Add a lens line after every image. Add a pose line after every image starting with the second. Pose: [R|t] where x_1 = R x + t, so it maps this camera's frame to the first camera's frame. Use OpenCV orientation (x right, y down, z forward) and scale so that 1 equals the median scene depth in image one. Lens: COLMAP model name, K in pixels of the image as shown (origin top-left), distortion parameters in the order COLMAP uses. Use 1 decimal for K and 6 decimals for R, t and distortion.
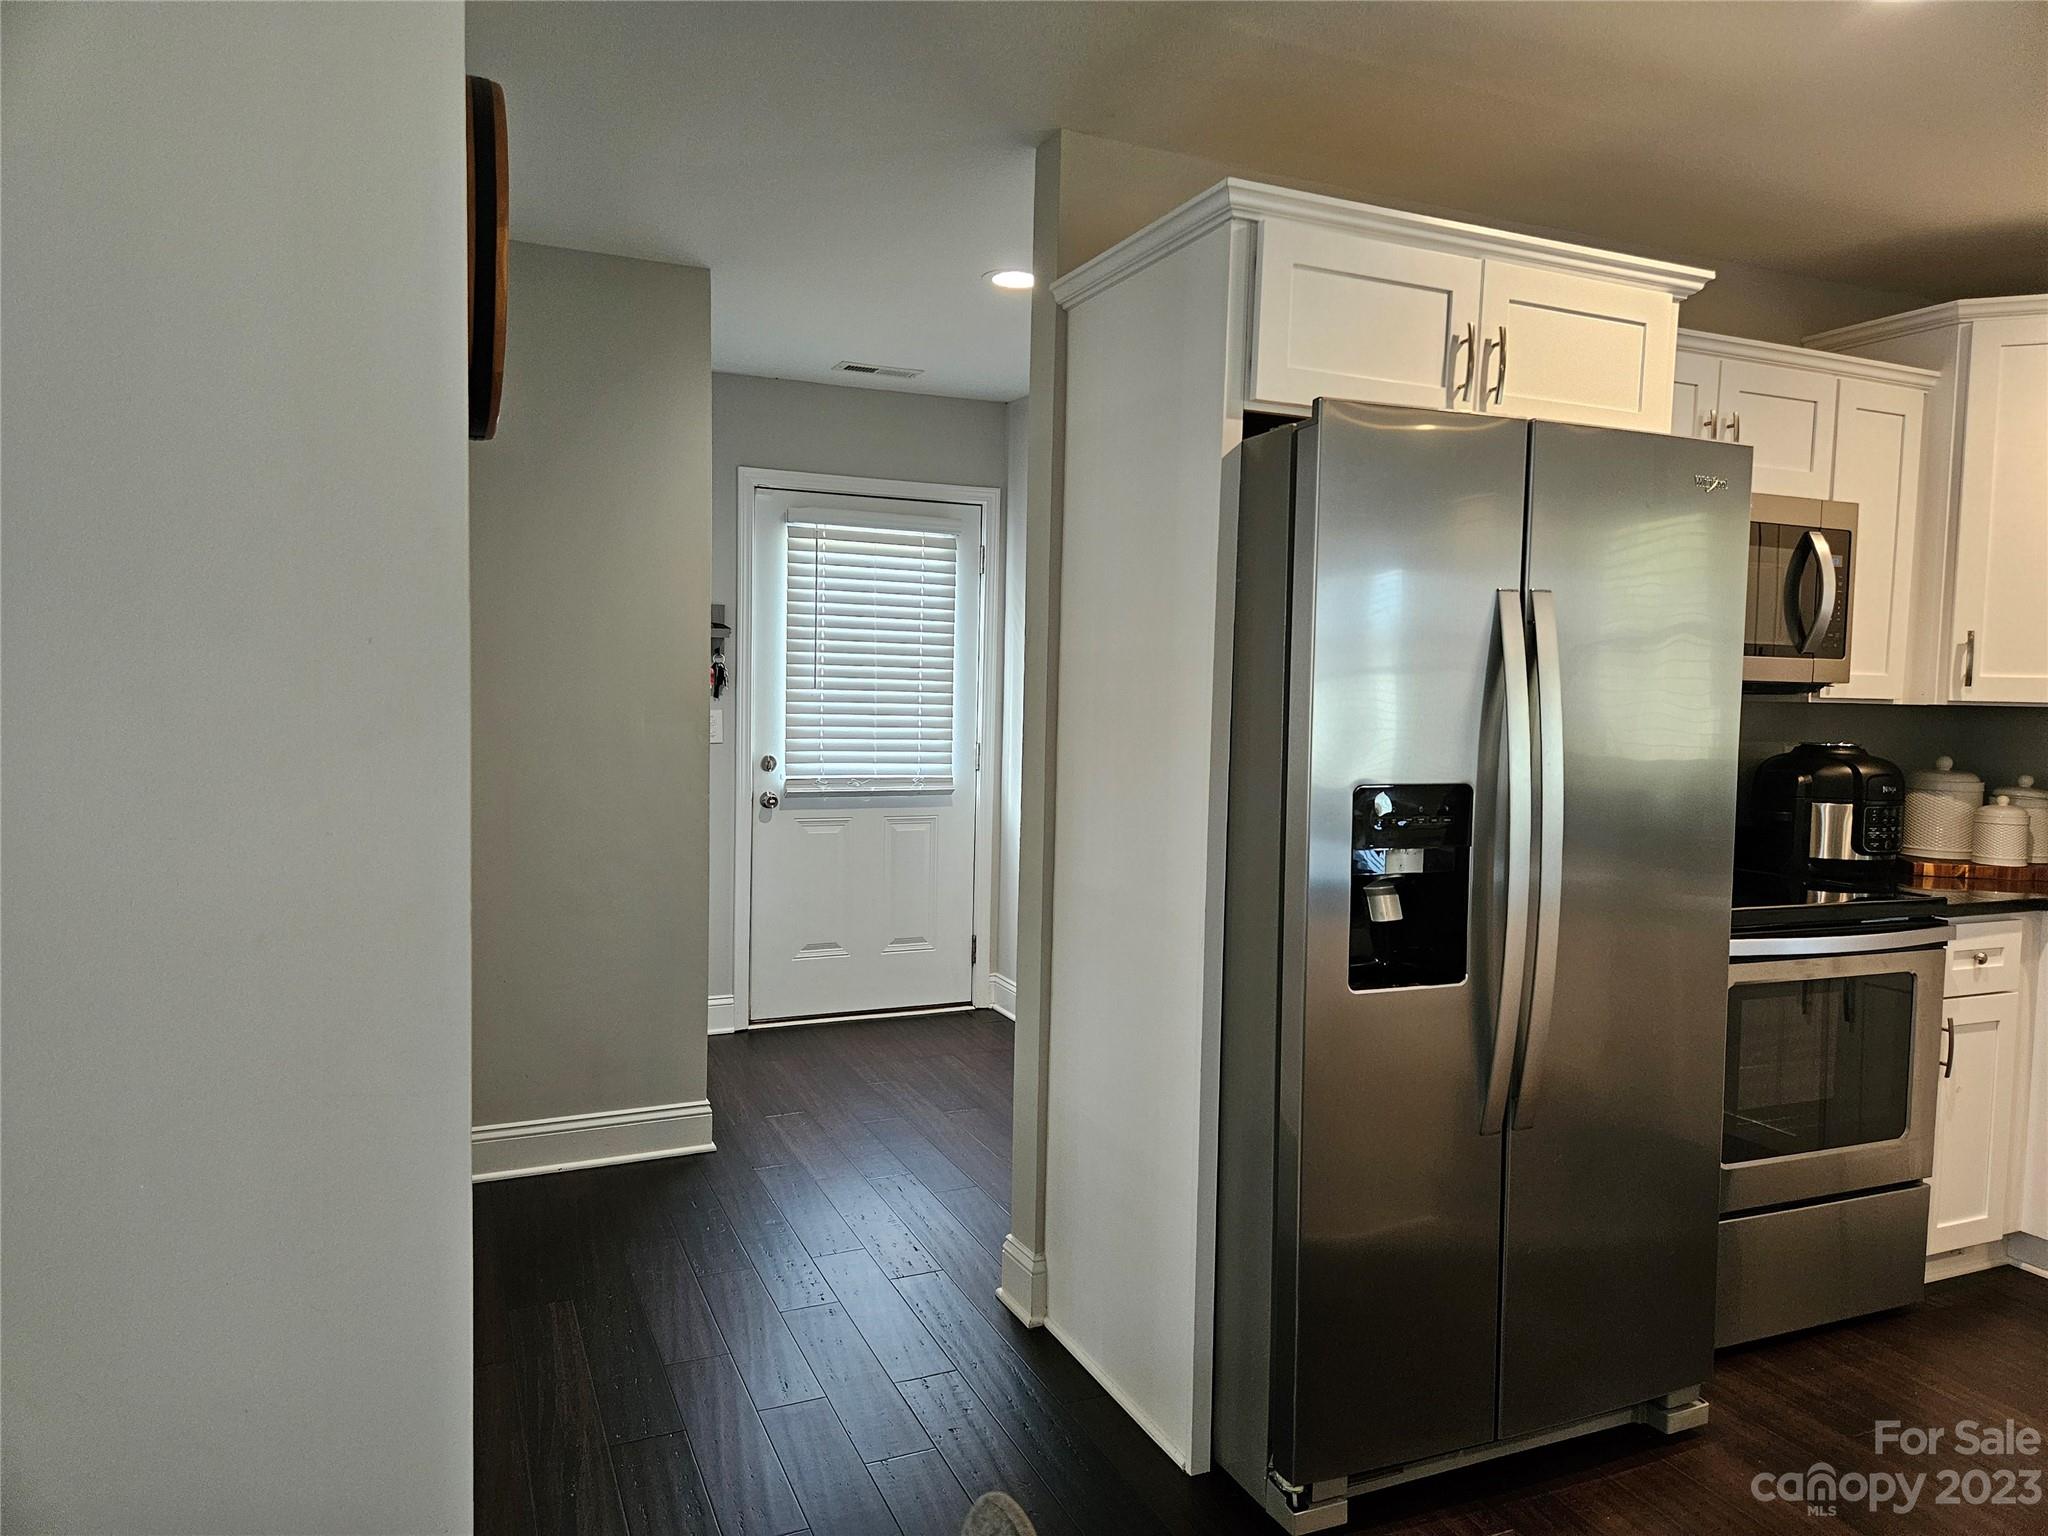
lens RADIAL K [[1350.3, 0, 1024.0], [0, 1350.3, 768.0], [0, 0, 1]] dist [0.053703, -0.063567]
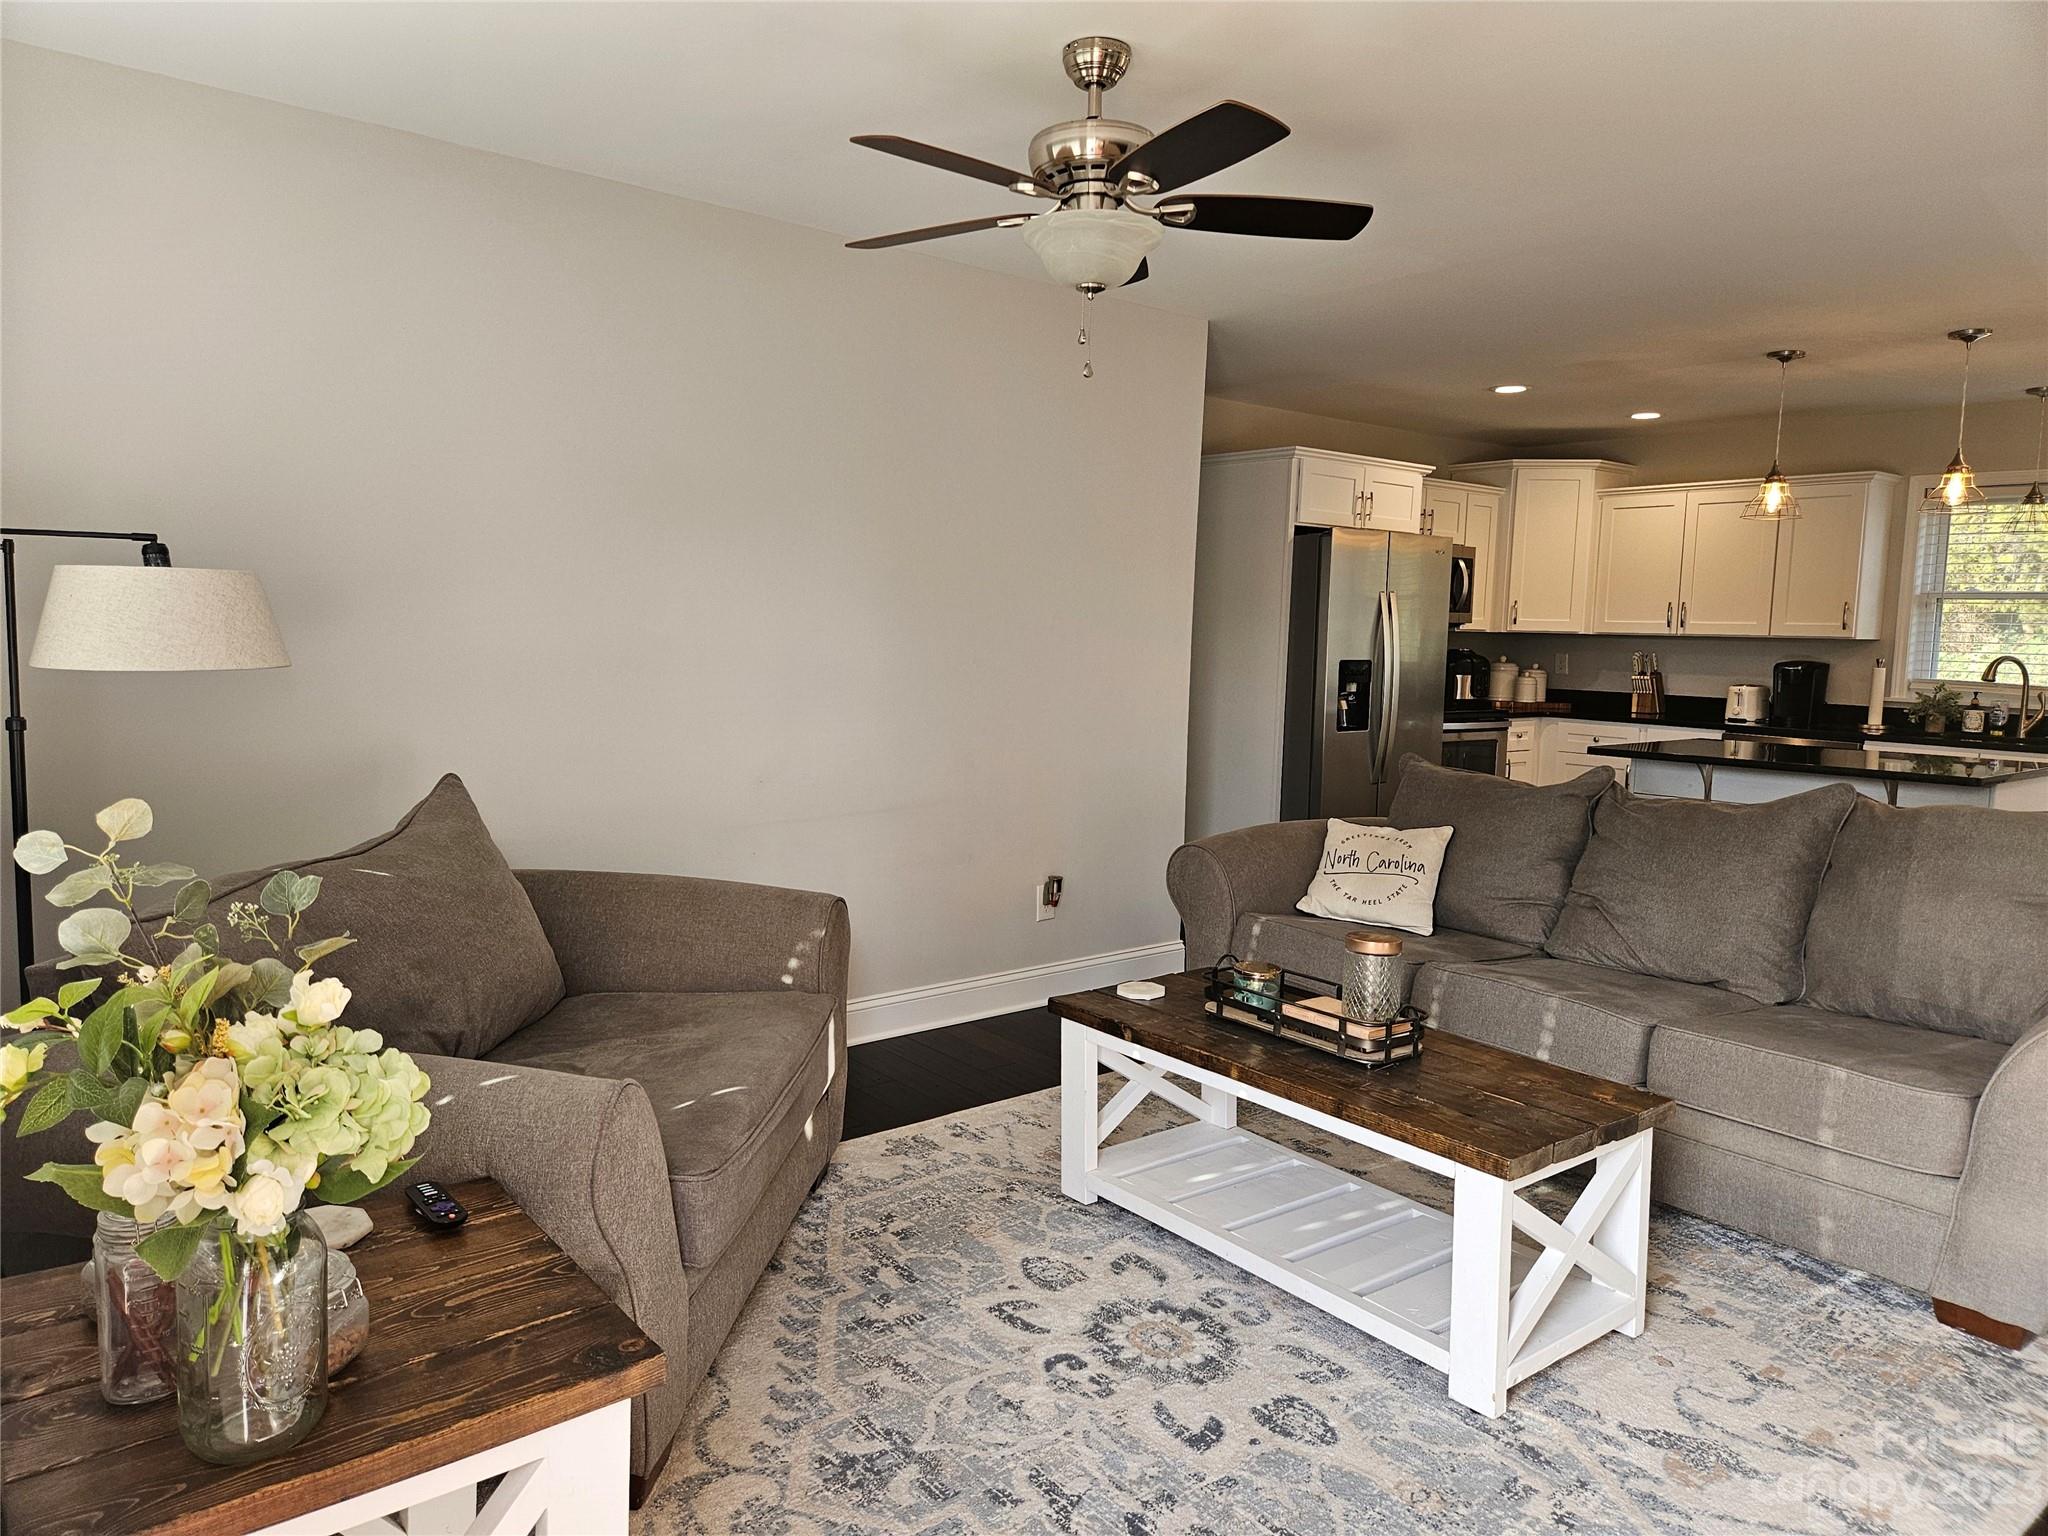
lens RADIAL K [[1368.2, 0, 962.9], [0, 1368.2, 765.9], [0, 0, 1]] dist [0.001749, -0.001955]
pose [[0.970456, -0.024031, 0.240078, -0.874654], [0.011621, 0.998528, 0.052974, 0.052099], [-0.240997, -0.048619, 0.969307, -1.162779]]
